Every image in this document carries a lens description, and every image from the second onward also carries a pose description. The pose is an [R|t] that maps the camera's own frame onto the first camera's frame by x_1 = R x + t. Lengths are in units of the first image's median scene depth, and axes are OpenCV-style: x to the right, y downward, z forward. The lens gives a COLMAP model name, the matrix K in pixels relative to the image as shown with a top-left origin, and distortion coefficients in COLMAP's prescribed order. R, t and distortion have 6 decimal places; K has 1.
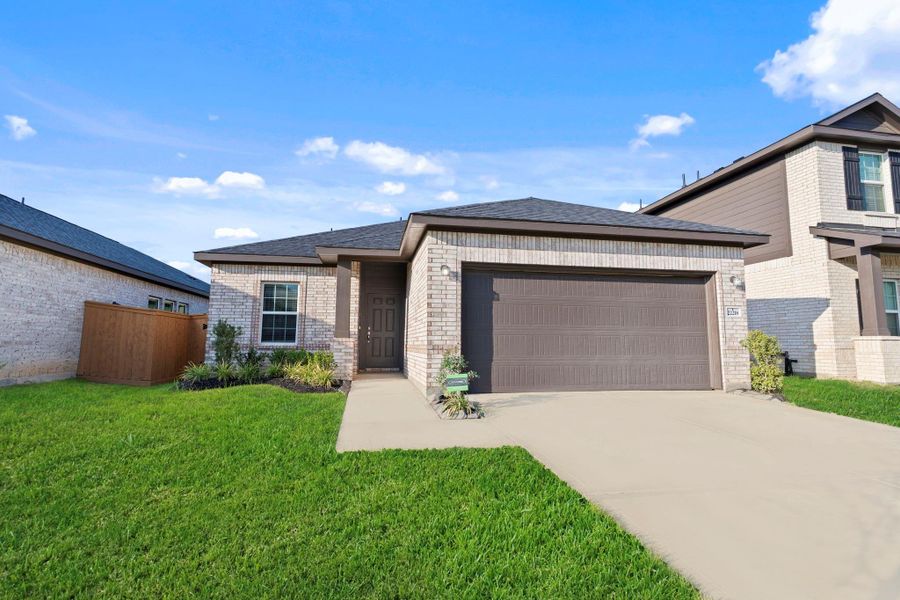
lens RADIAL K [[413.1, 0, 450.1], [0, 413.1, 305.1], [0, 0, 1]] dist [-0.001200, 0.000487]
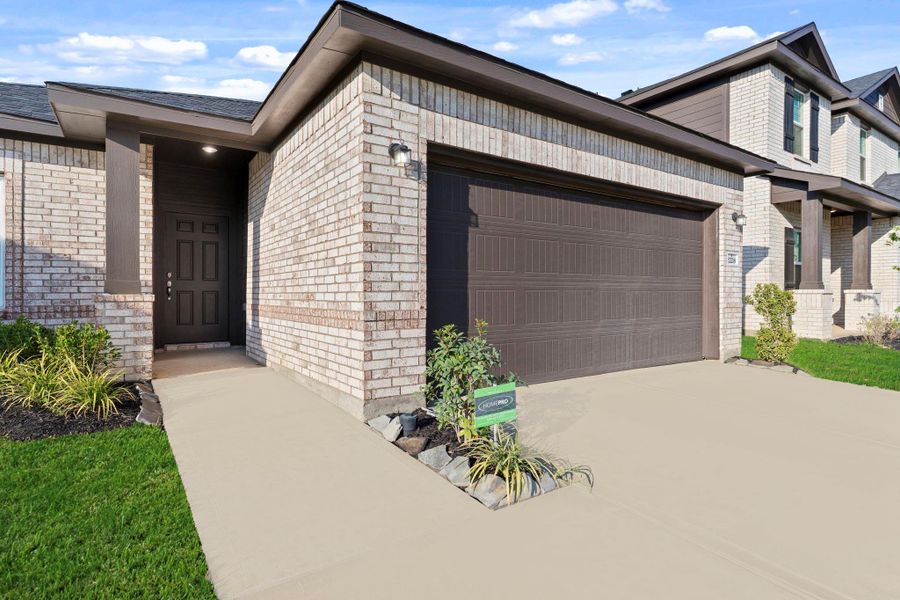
lens RADIAL K [[469.6, 0, 450.0], [0, 469.6, 300.0], [0, 0, 1]] dist [0.001058, 0.000102]
pose [[0.918992, -0.009567, 0.394160, -0.143875], [-0.031942, 0.994613, 0.098613, 0.022433], [-0.392981, -0.103215, 0.913736, 0.389124]]
